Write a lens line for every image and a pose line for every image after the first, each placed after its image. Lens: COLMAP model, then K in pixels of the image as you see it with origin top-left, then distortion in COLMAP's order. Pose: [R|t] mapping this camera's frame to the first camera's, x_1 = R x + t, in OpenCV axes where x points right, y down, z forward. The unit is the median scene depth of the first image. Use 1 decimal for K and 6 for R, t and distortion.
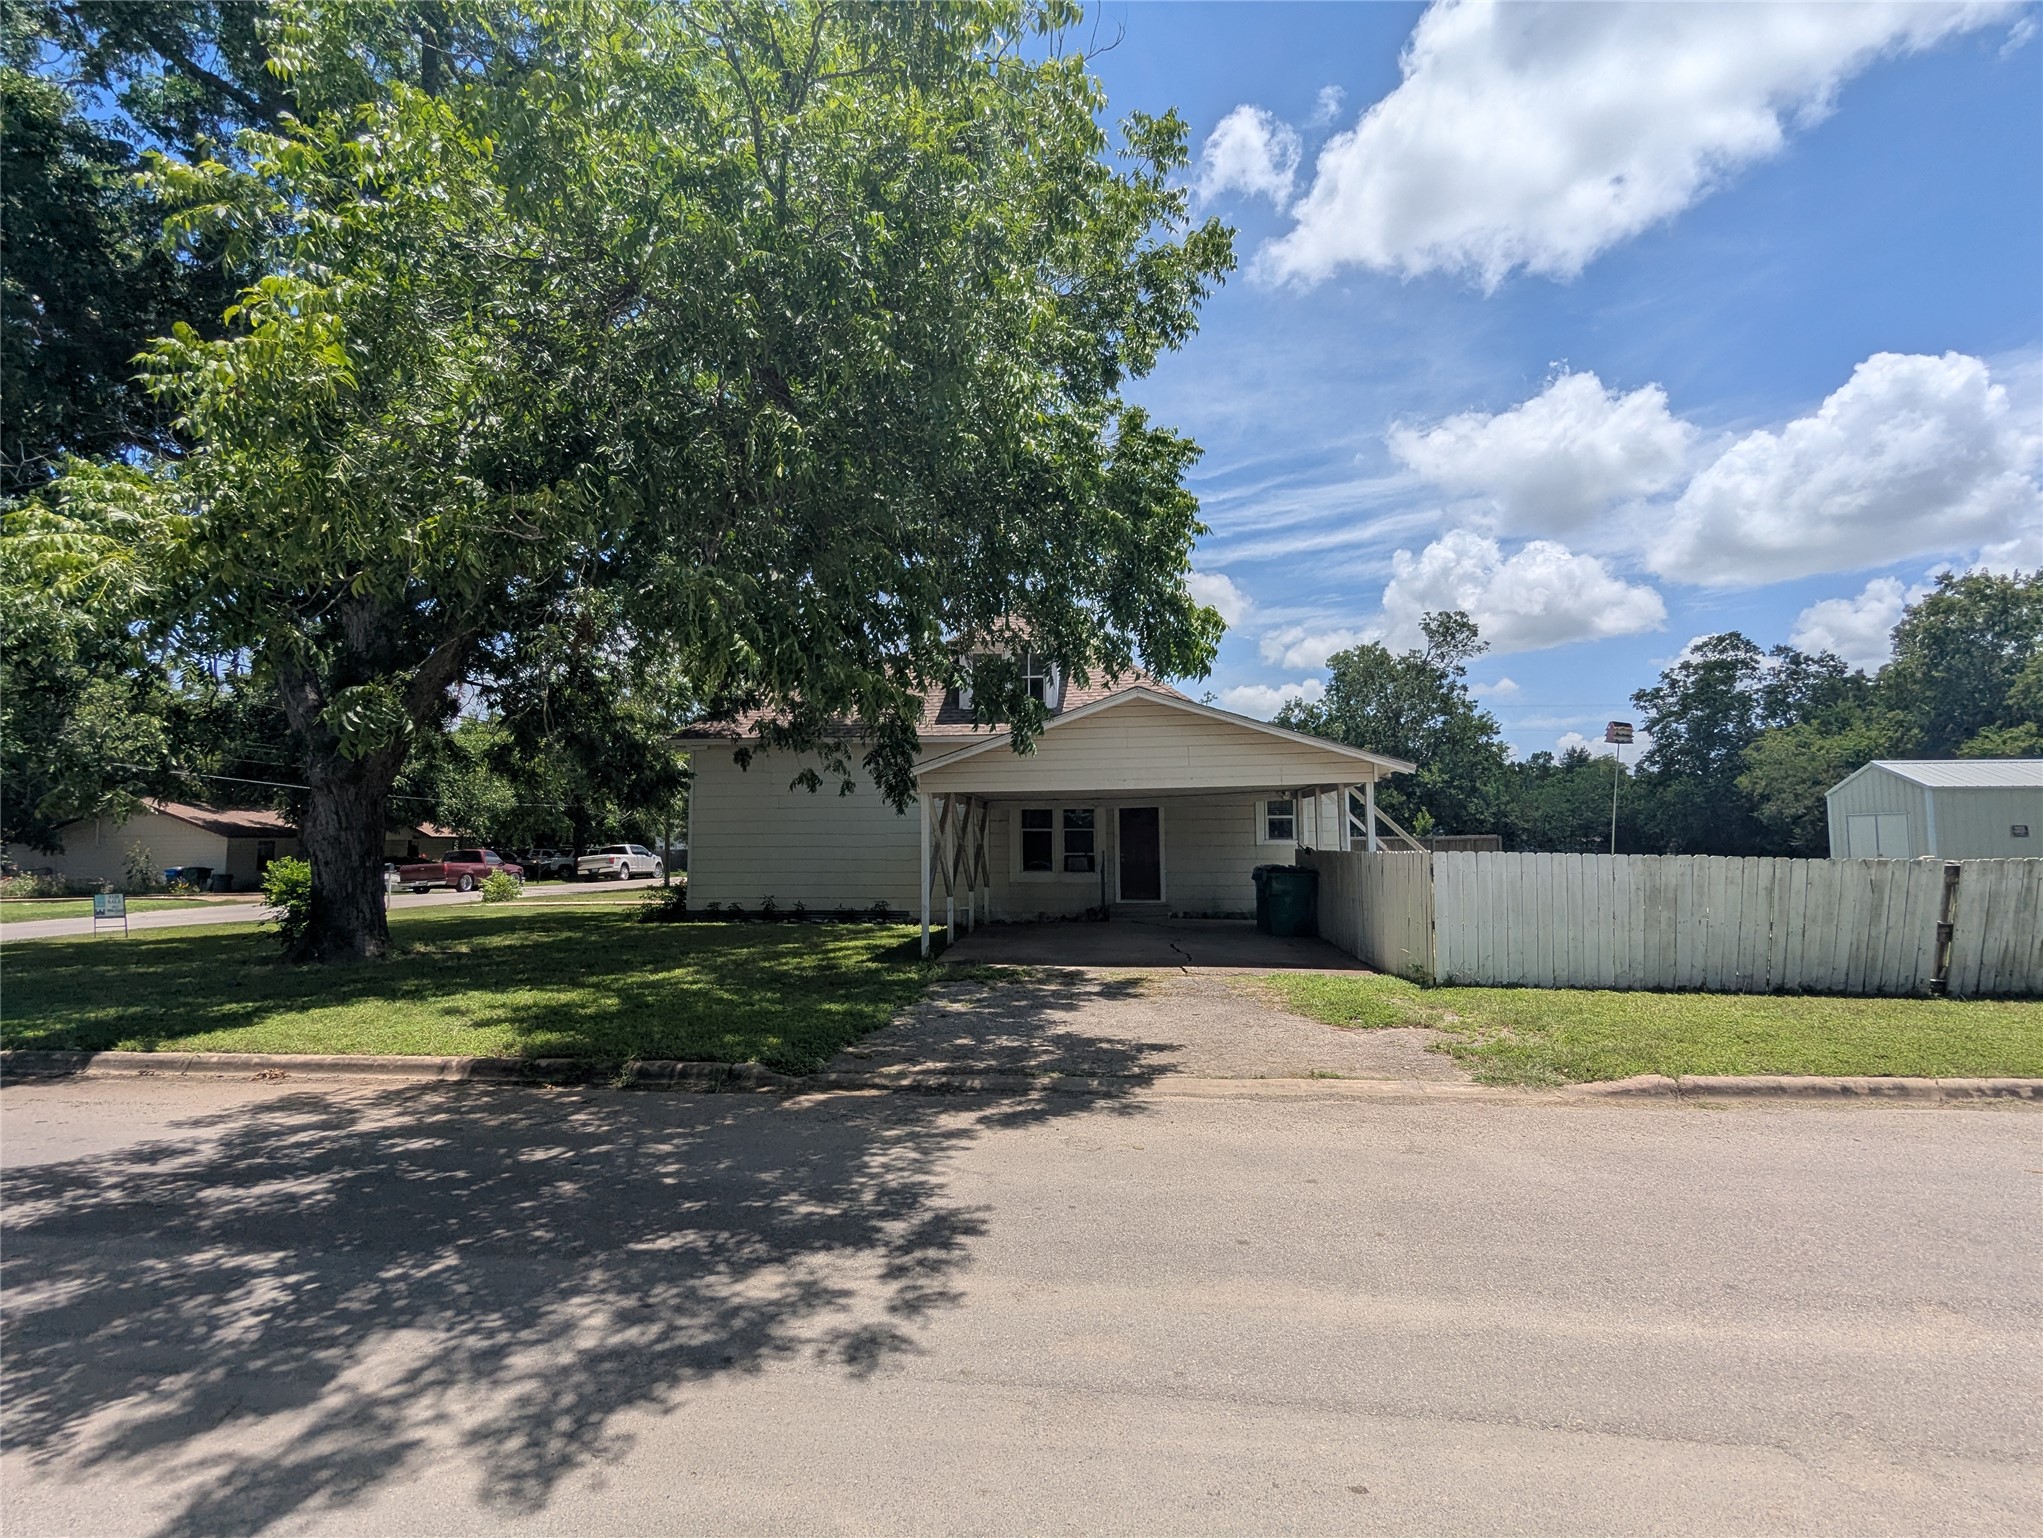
lens RADIAL K [[949.6, 0, 1019.1], [0, 949.6, 769.8], [0, 0, 1]] dist [0.000848, 0.000156]
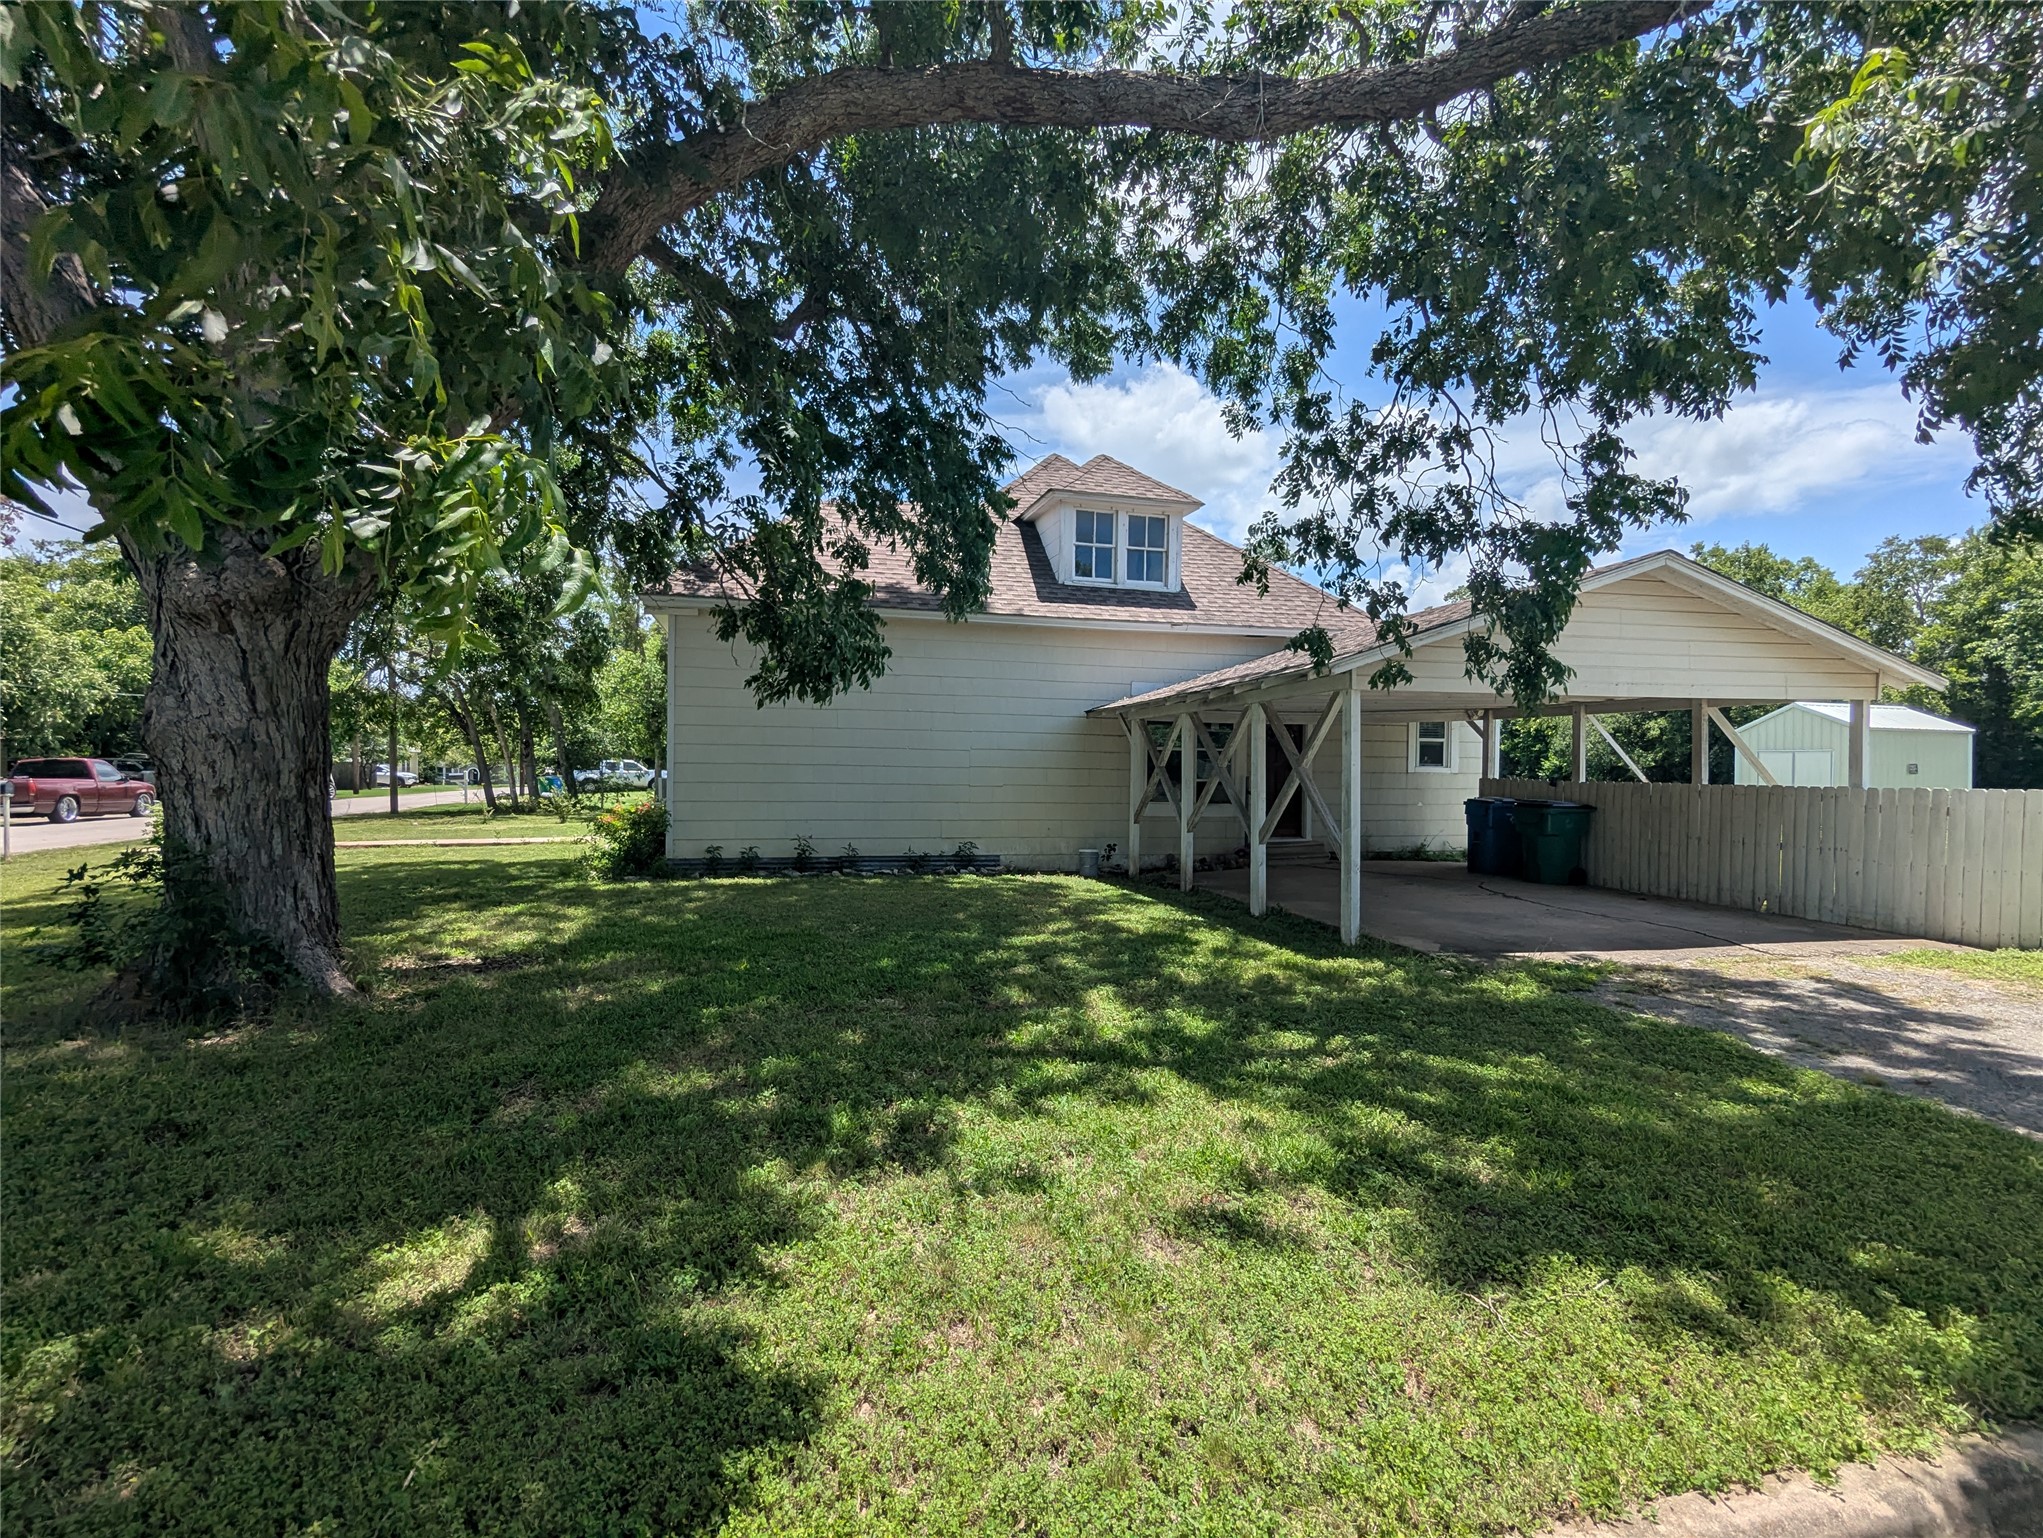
lens RADIAL K [[949.6, 0, 1023.4], [0, 949.6, 770.0], [0, 0, 1]] dist [0.000848, 0.000156]
pose [[0.940286, 0.014569, 0.340073, -0.360231], [-0.042817, 0.996210, 0.075708, 0.027355], [-0.337681, -0.085748, 0.937347, 0.319698]]
